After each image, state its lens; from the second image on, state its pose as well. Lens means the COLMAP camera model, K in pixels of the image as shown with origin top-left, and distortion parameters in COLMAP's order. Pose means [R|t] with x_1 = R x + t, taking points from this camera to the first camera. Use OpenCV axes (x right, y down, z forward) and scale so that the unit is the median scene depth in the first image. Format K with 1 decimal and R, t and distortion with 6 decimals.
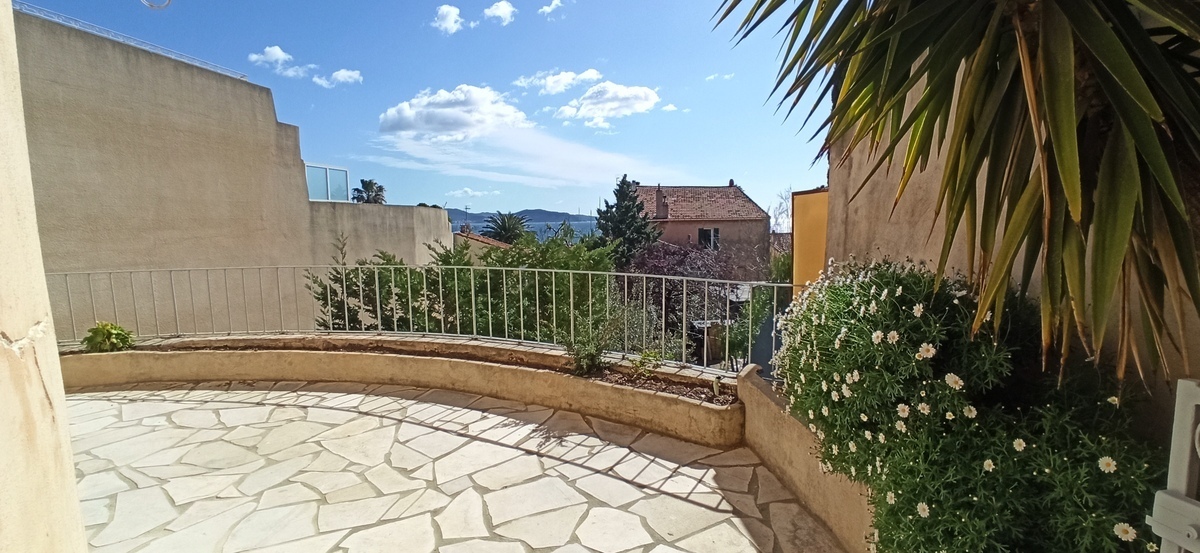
lens RADIAL K [[556.8, 0, 600.0], [0, 556.8, 276.5], [0, 0, 1]] dist [-0.080358, 0.045430]
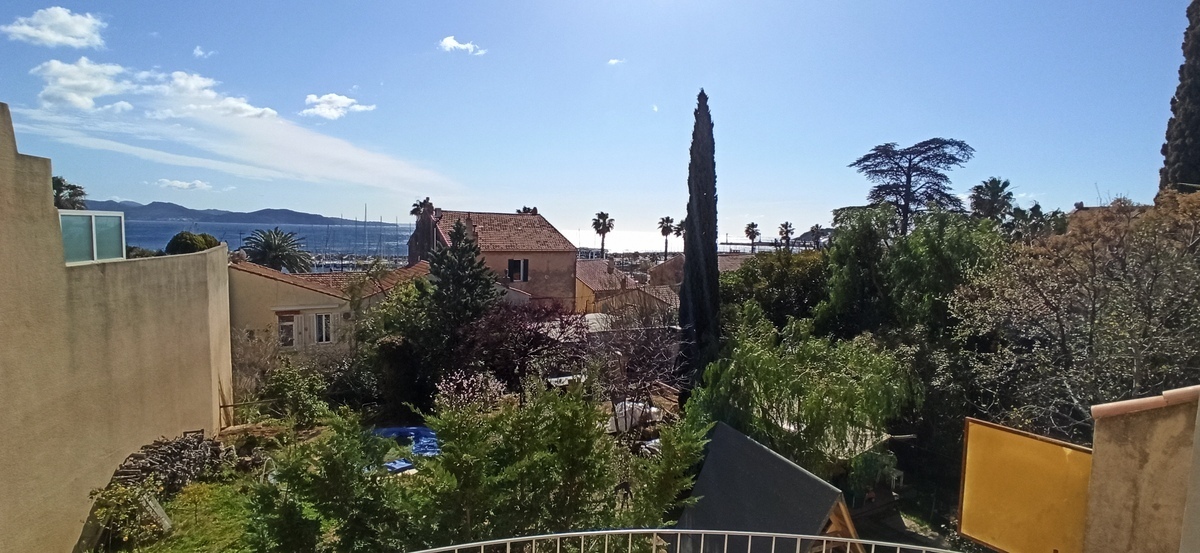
lens RADIAL K [[542.6, 0, 600.0], [0, 542.6, 276.5], [0, 0, 1]] dist [-0.002392, -0.000238]
pose [[0.910950, 0.005085, 0.412486, -0.195730], [-0.000528, 0.999938, -0.011162, -0.113656], [-0.412517, 0.009950, 0.910896, 0.105240]]
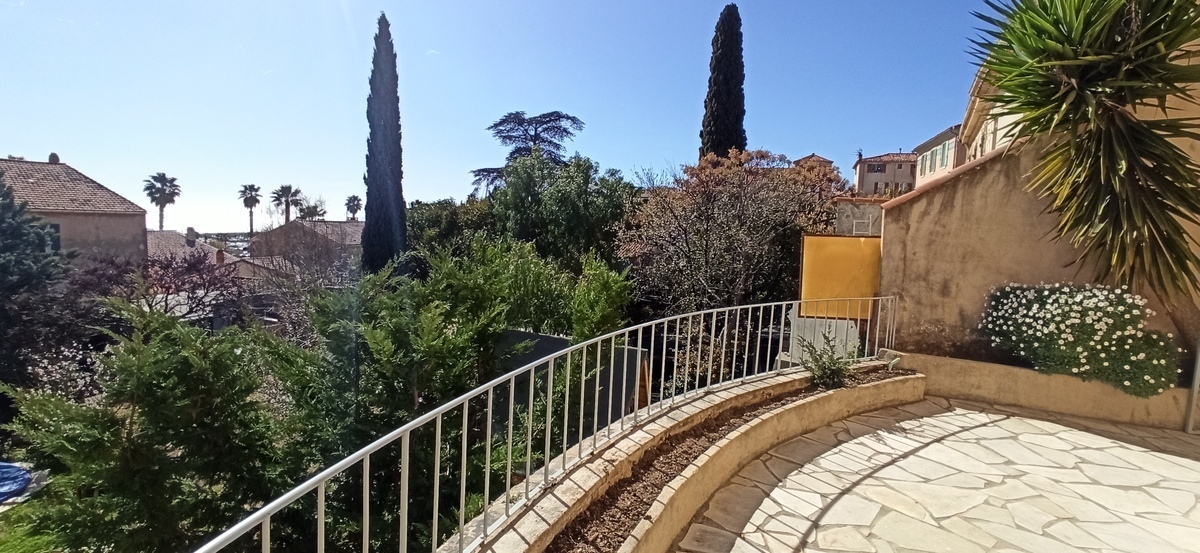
lens RADIAL K [[556.8, 0, 600.0], [0, 556.8, 276.5], [0, 0, 1]] dist [-0.080358, 0.045430]
pose [[0.404979, -0.052600, 0.912812, -0.343444], [0.047330, 0.998211, 0.036523, -0.033416], [-0.913100, 0.028413, 0.406744, 0.256457]]
